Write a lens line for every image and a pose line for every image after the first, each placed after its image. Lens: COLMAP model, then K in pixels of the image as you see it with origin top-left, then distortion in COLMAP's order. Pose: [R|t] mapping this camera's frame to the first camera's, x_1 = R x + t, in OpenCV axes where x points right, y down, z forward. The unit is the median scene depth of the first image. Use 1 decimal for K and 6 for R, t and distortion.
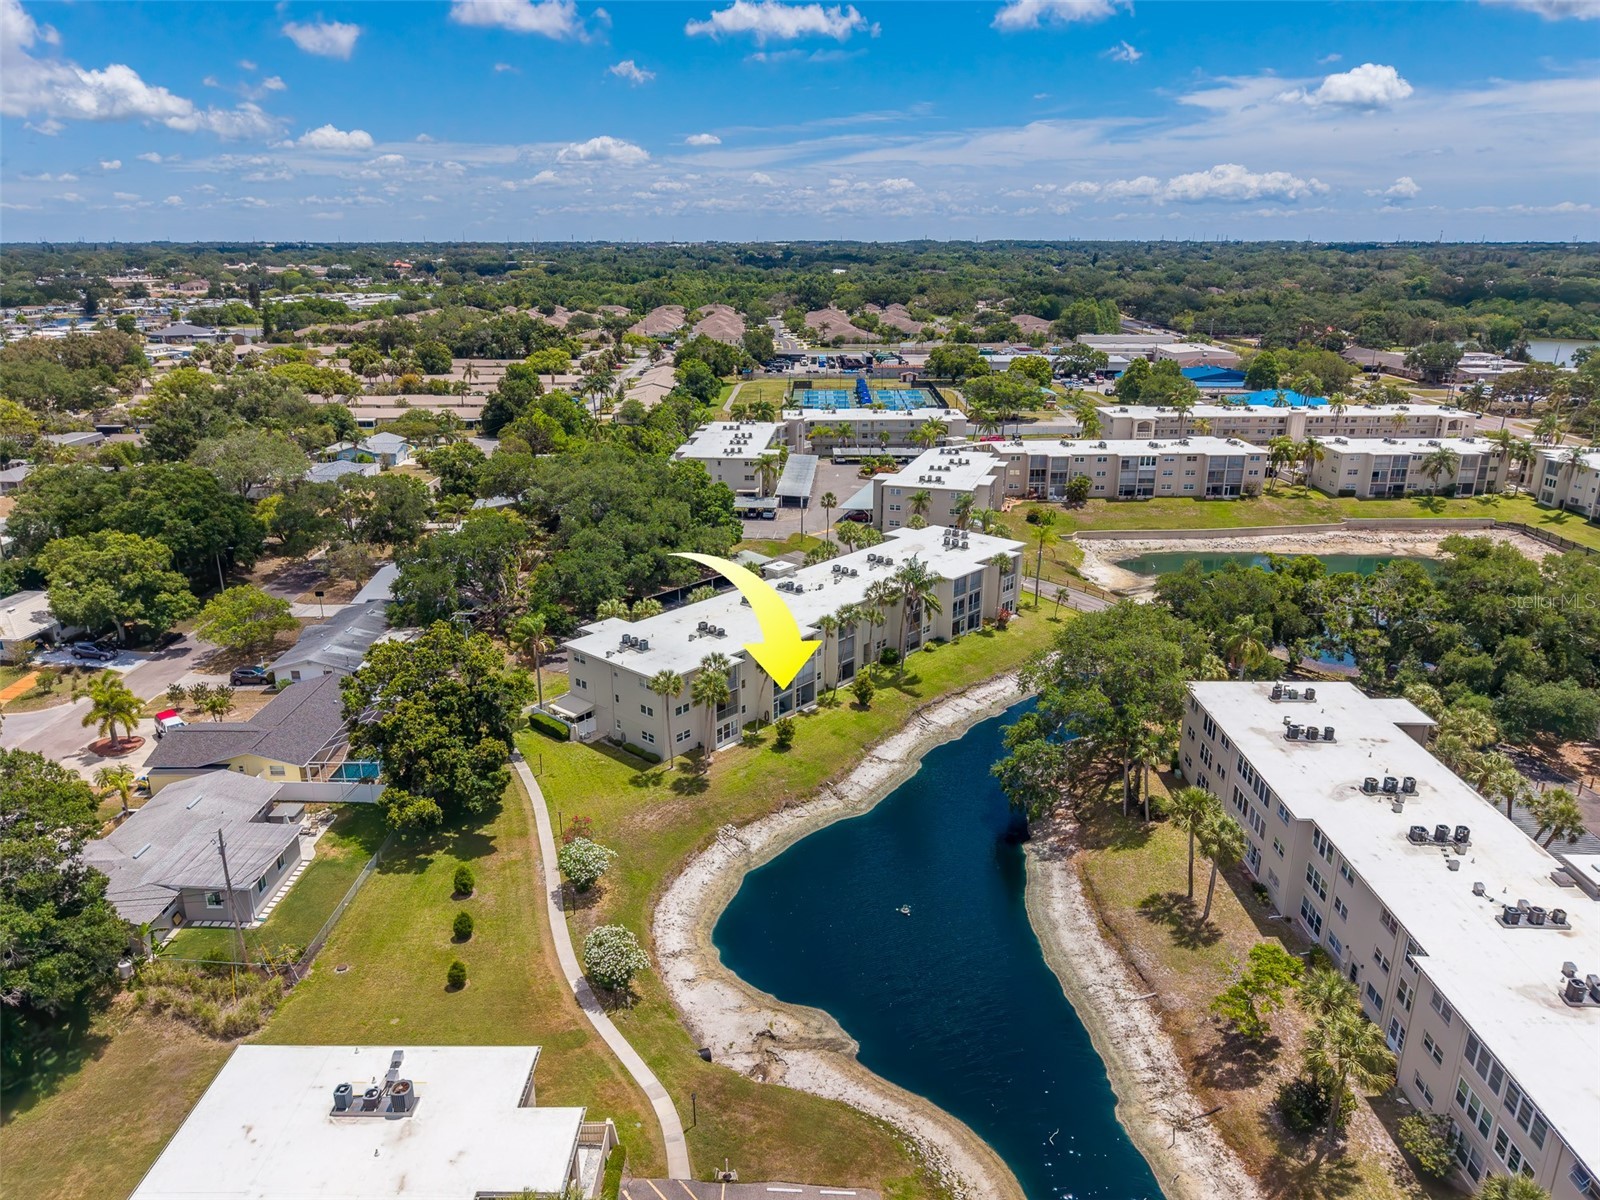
lens RADIAL K [[1113.2, 0, 794.6], [0, 1113.2, 602.5], [0, 0, 1]] dist [0.023426, -0.023369]
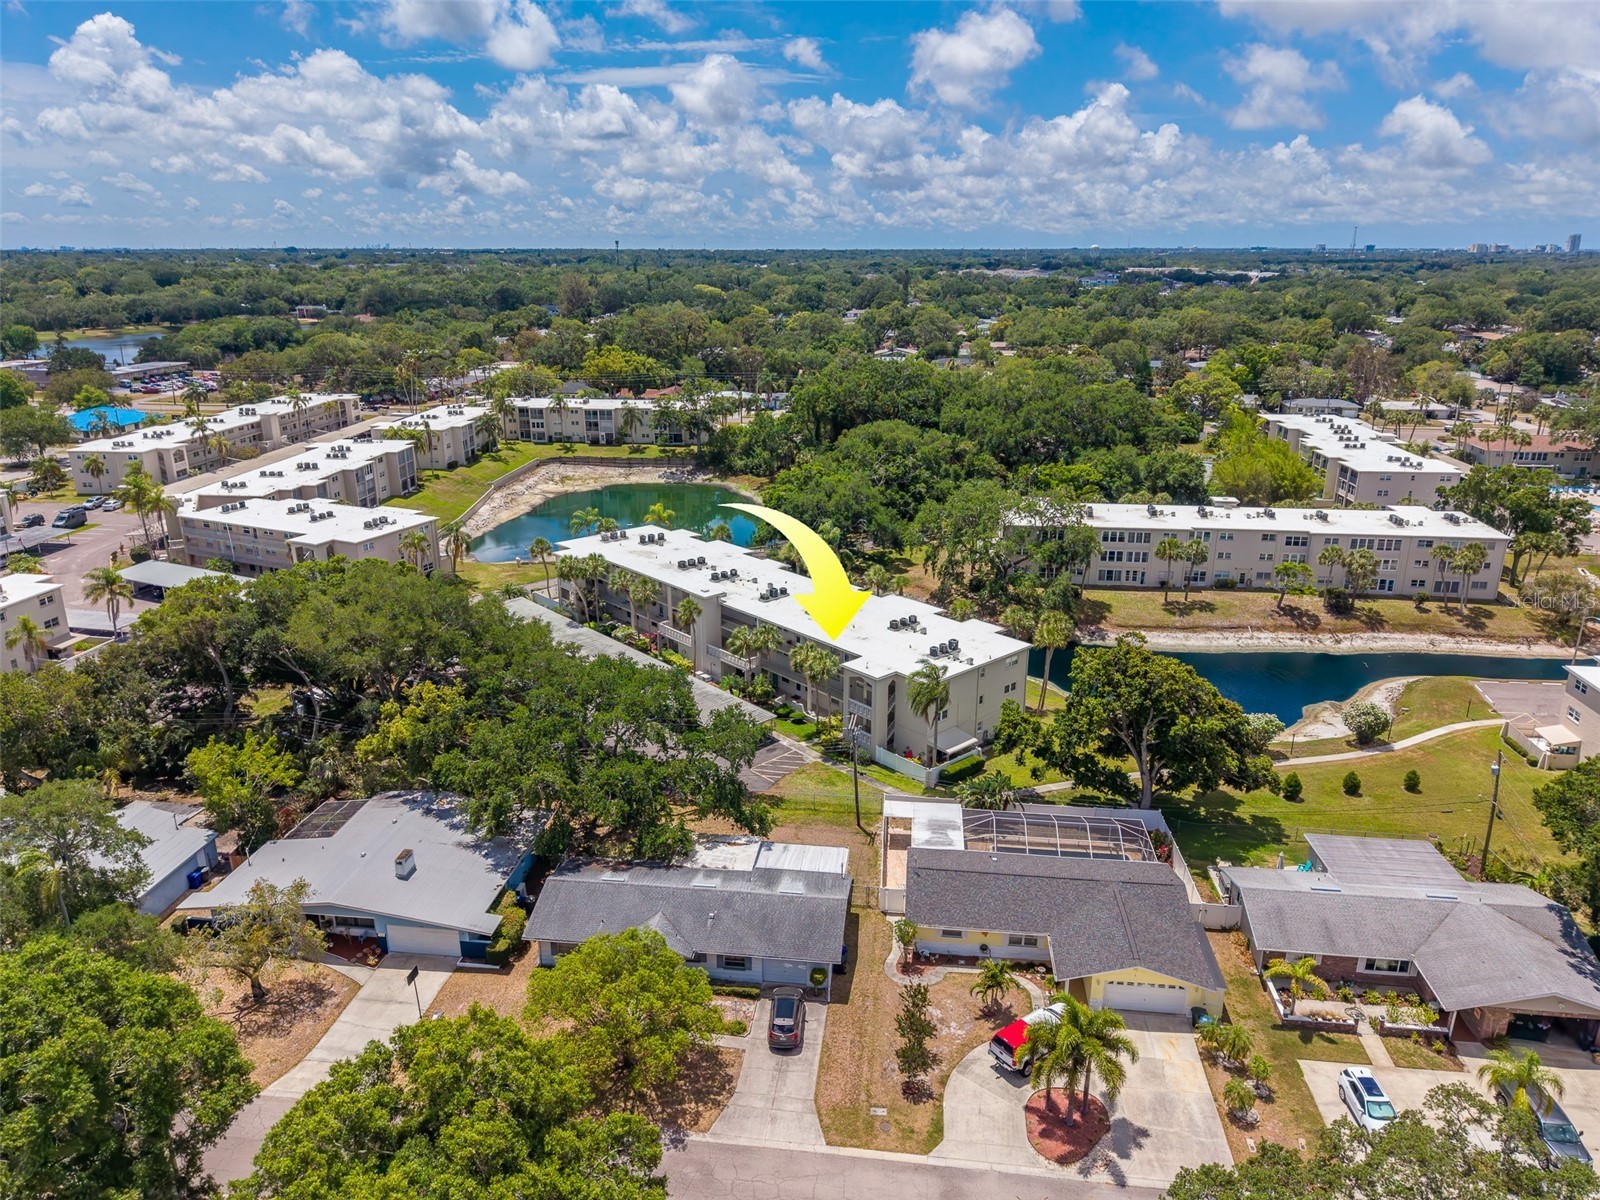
lens RADIAL K [[1113.2, 0, 796.9], [0, 1113.2, 606.3], [0, 0, 1]] dist [0.023426, -0.023369]
pose [[0.111050, -0.326661, 0.938595, -1.516551], [0.315272, 0.907233, 0.278445, -0.449905], [-0.942482, 0.264992, 0.203735, 1.303689]]
